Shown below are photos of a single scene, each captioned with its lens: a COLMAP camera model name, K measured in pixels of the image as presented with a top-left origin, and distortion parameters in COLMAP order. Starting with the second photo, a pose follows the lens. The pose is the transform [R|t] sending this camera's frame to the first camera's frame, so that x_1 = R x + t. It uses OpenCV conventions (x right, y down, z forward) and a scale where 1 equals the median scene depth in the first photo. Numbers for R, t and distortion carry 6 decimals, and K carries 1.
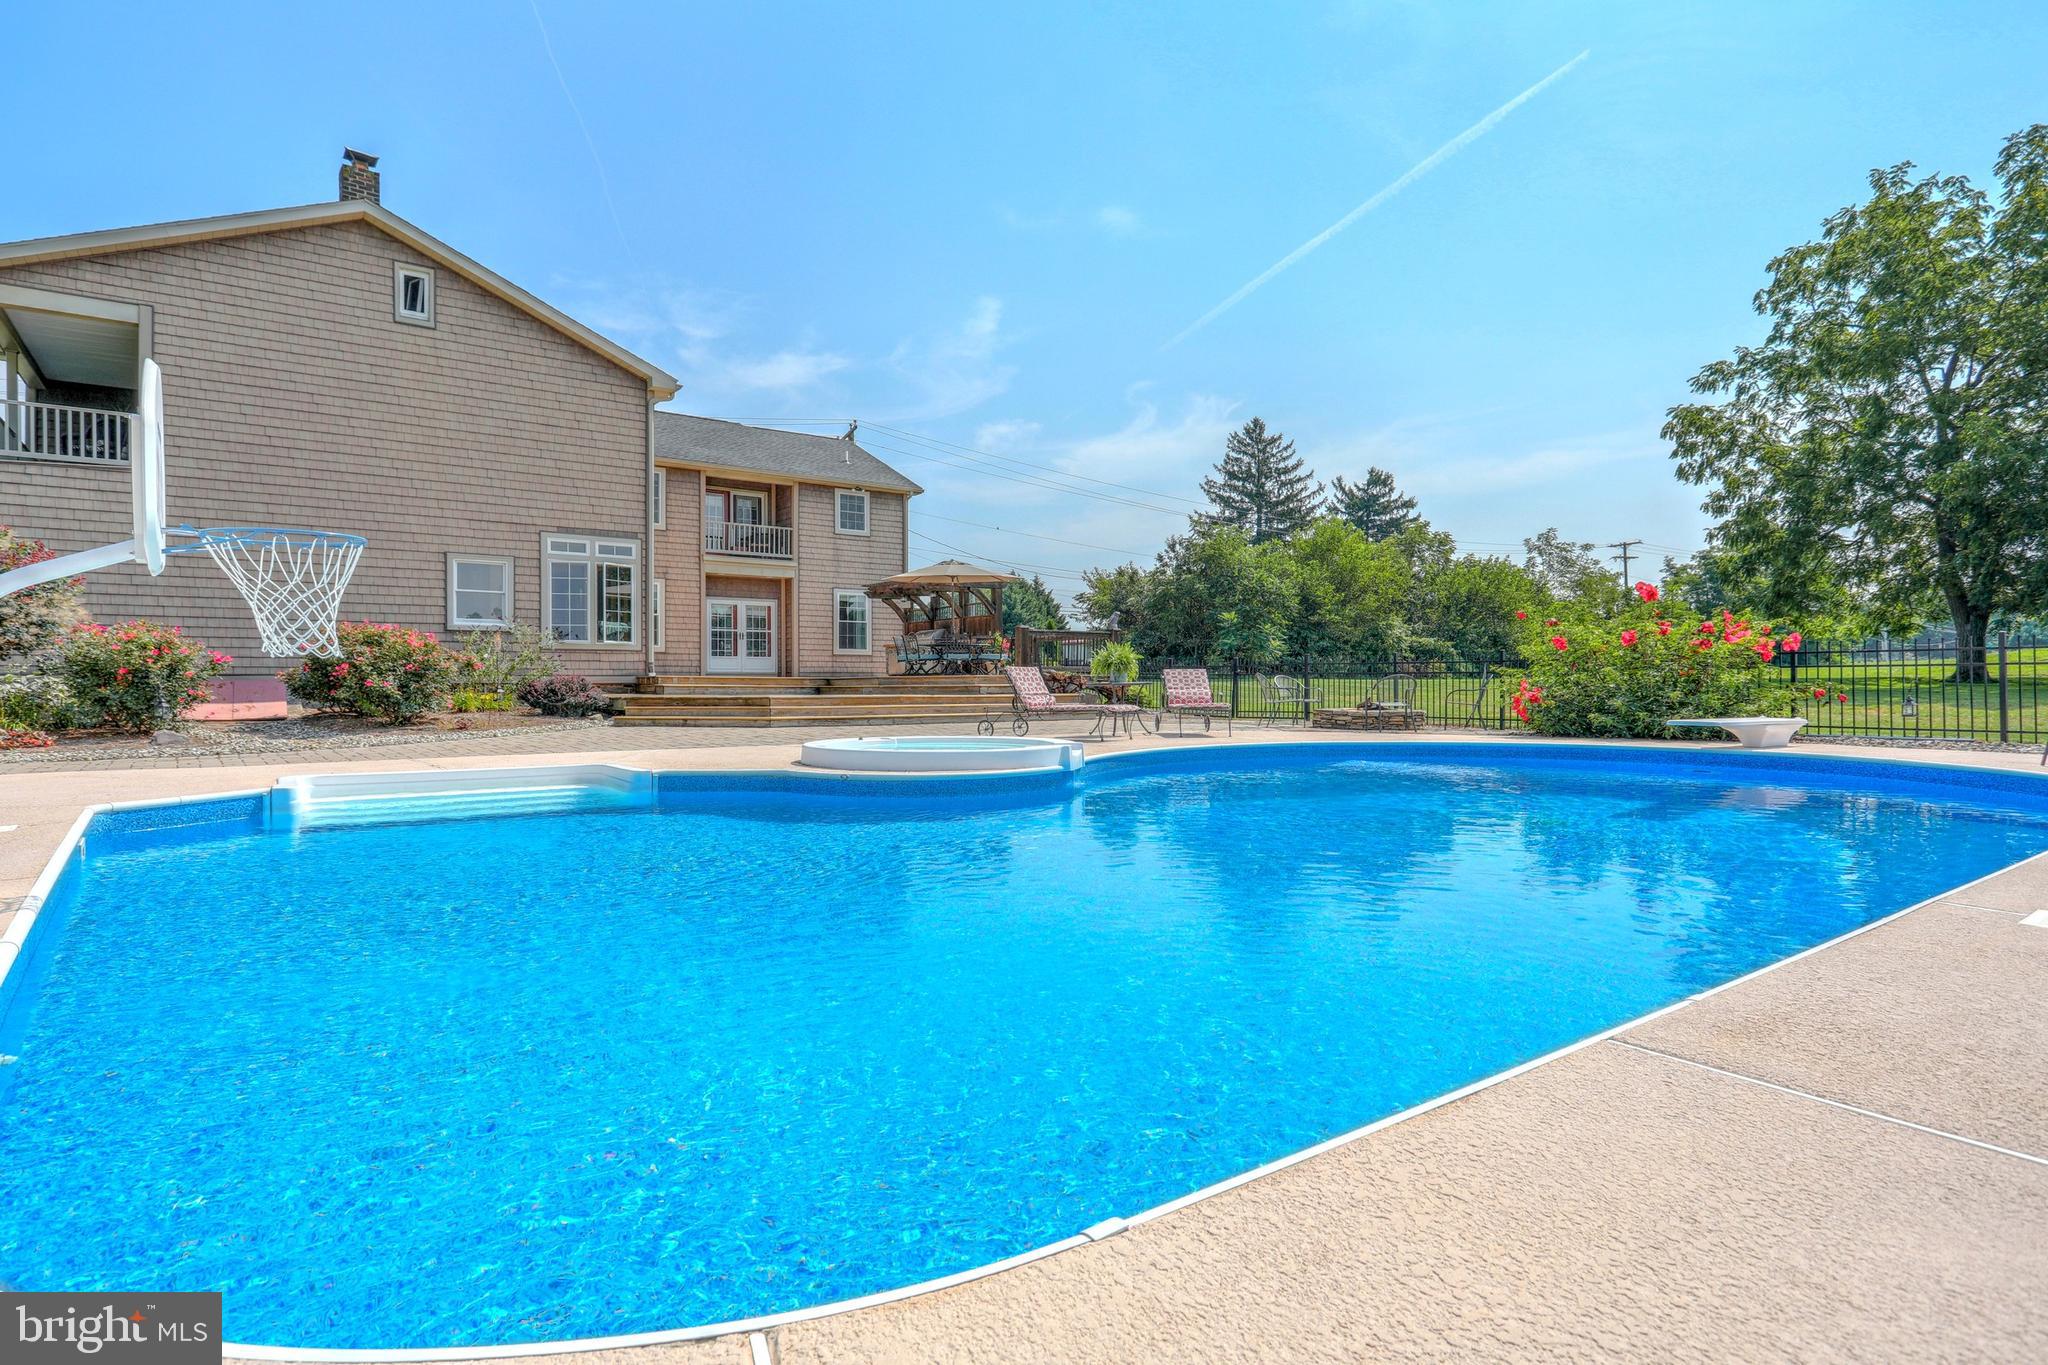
lens RADIAL K [[1078.0, 0, 1022.9], [0, 1078.0, 686.3], [0, 0, 1]] dist [0.000749, 0.001807]
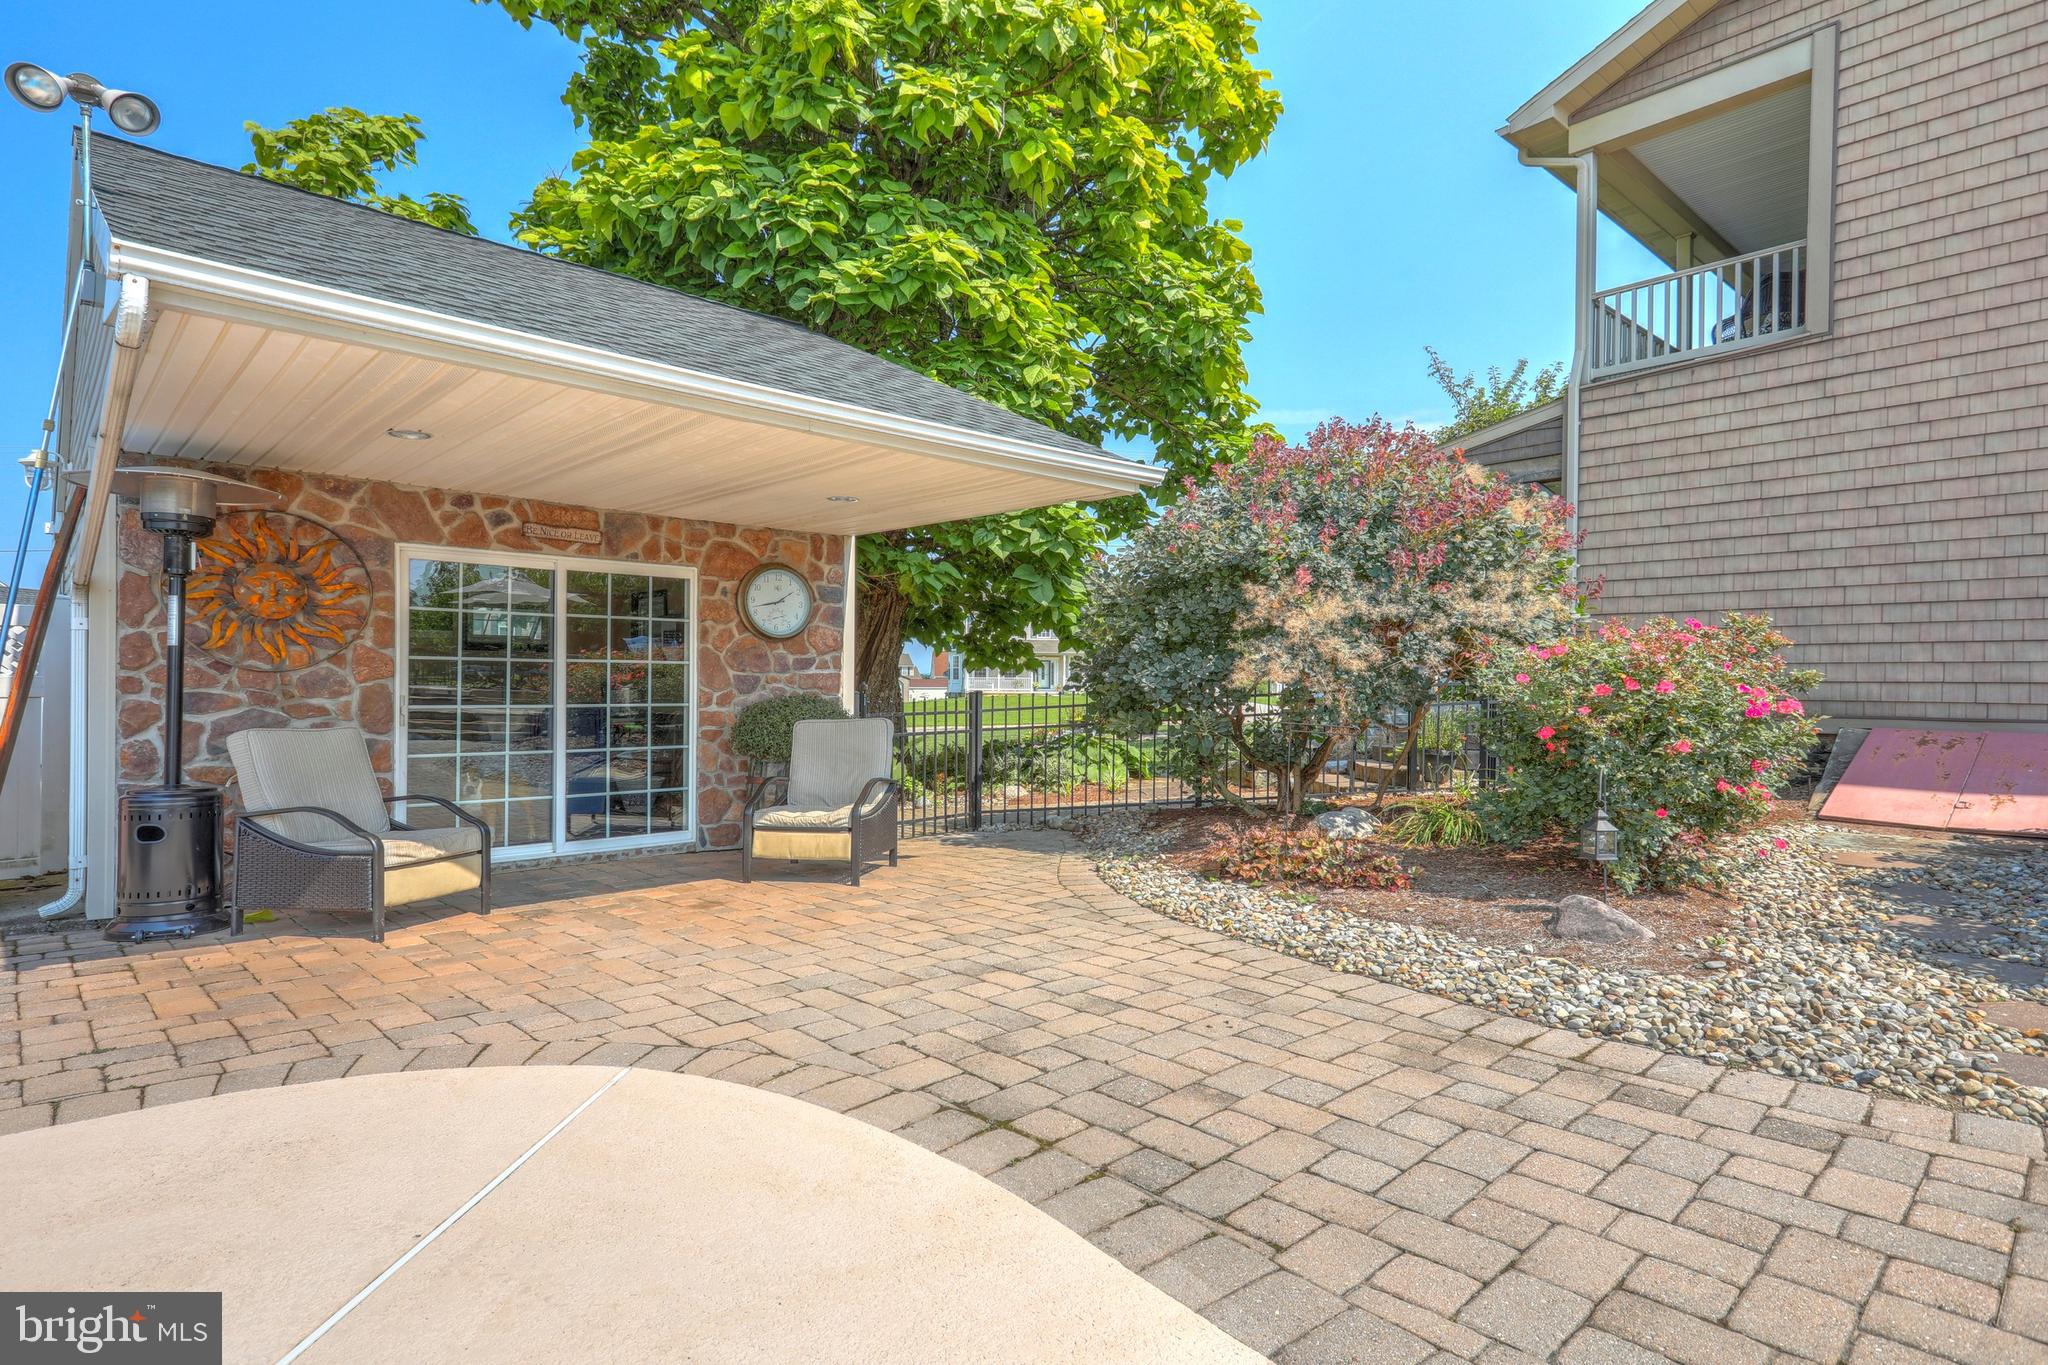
lens RADIAL K [[1078.0, 0, 1023.1], [0, 1078.0, 688.9], [0, 0, 1]] dist [0.000749, 0.001807]
pose [[0.094793, 0.007265, -0.995470, -0.310994], [-0.010222, 0.999928, 0.006325, -0.023695], [0.995445, 0.009577, 0.094860, 0.550557]]
